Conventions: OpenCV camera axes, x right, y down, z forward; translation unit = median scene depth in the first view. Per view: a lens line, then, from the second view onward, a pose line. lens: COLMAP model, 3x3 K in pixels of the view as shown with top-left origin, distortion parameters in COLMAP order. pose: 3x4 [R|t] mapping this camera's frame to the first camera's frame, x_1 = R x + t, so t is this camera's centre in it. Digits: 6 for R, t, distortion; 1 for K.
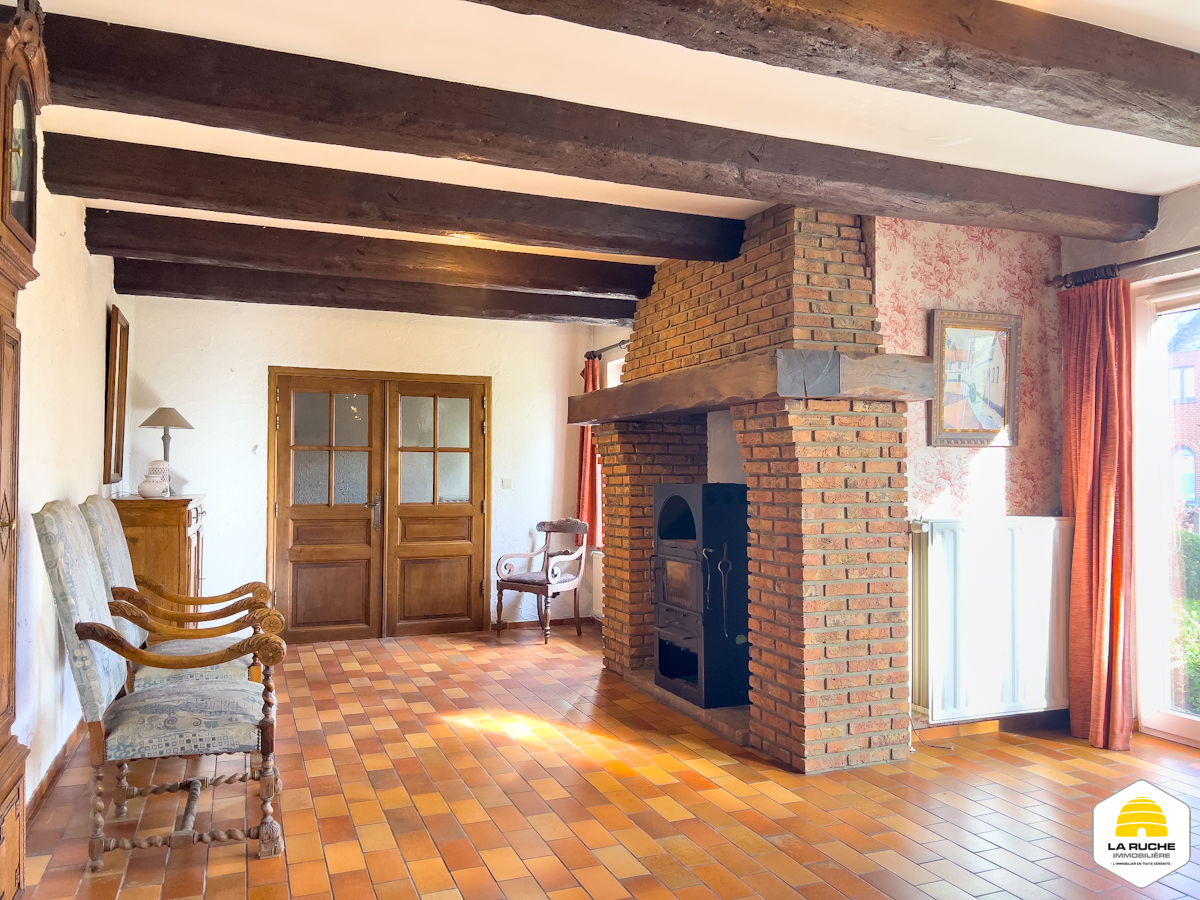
lens RADIAL K [[903.7, 0, 601.7], [0, 903.7, 450.2], [0, 0, 1]] dist [0.025456, -0.016419]
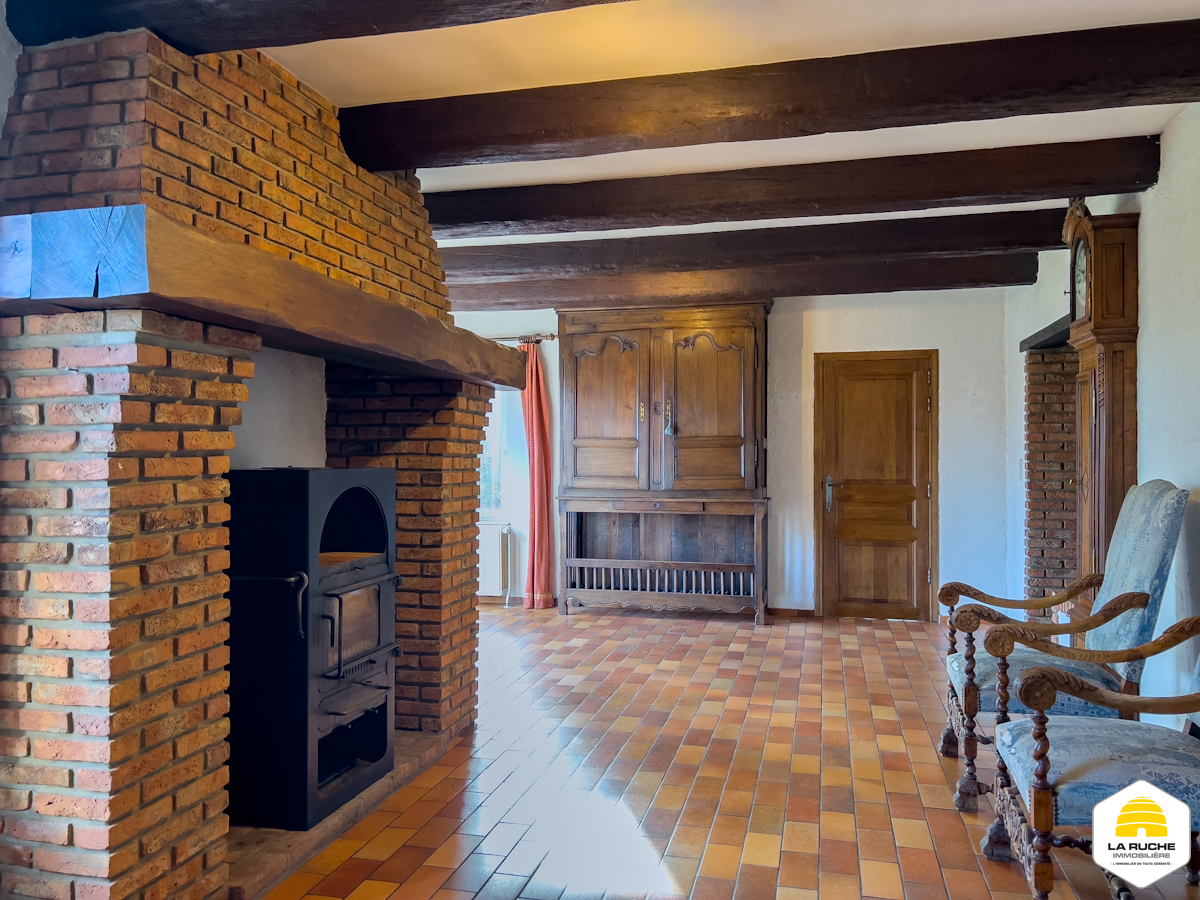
lens RADIAL K [[903.7, 0, 601.0], [0, 903.7, 455.0], [0, 0, 1]] dist [0.025456, -0.016419]
pose [[-0.809758, 0.001656, 0.586762, -0.529710], [-0.013151, 0.999694, -0.020969, 0.046071], [-0.586617, -0.024696, -0.809488, 1.720126]]
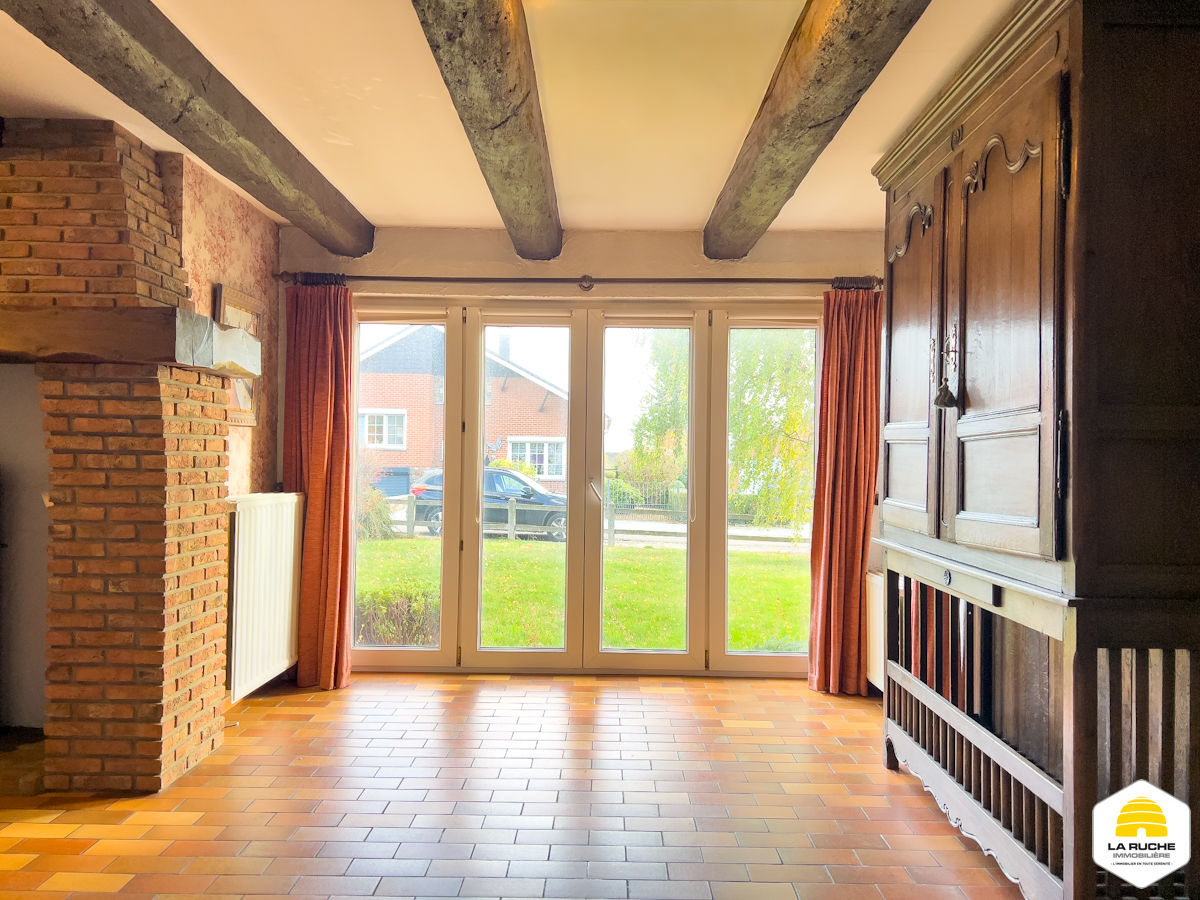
lens RADIAL K [[903.7, 0, 603.8], [0, 903.7, 448.8], [0, 0, 1]] dist [0.025456, -0.016419]
pose [[0.366187, 0.014882, 0.930422, -0.420479], [-0.040852, 0.999165, 0.000096, 0.005649], [-0.929644, -0.038045, 0.366489, 0.270723]]
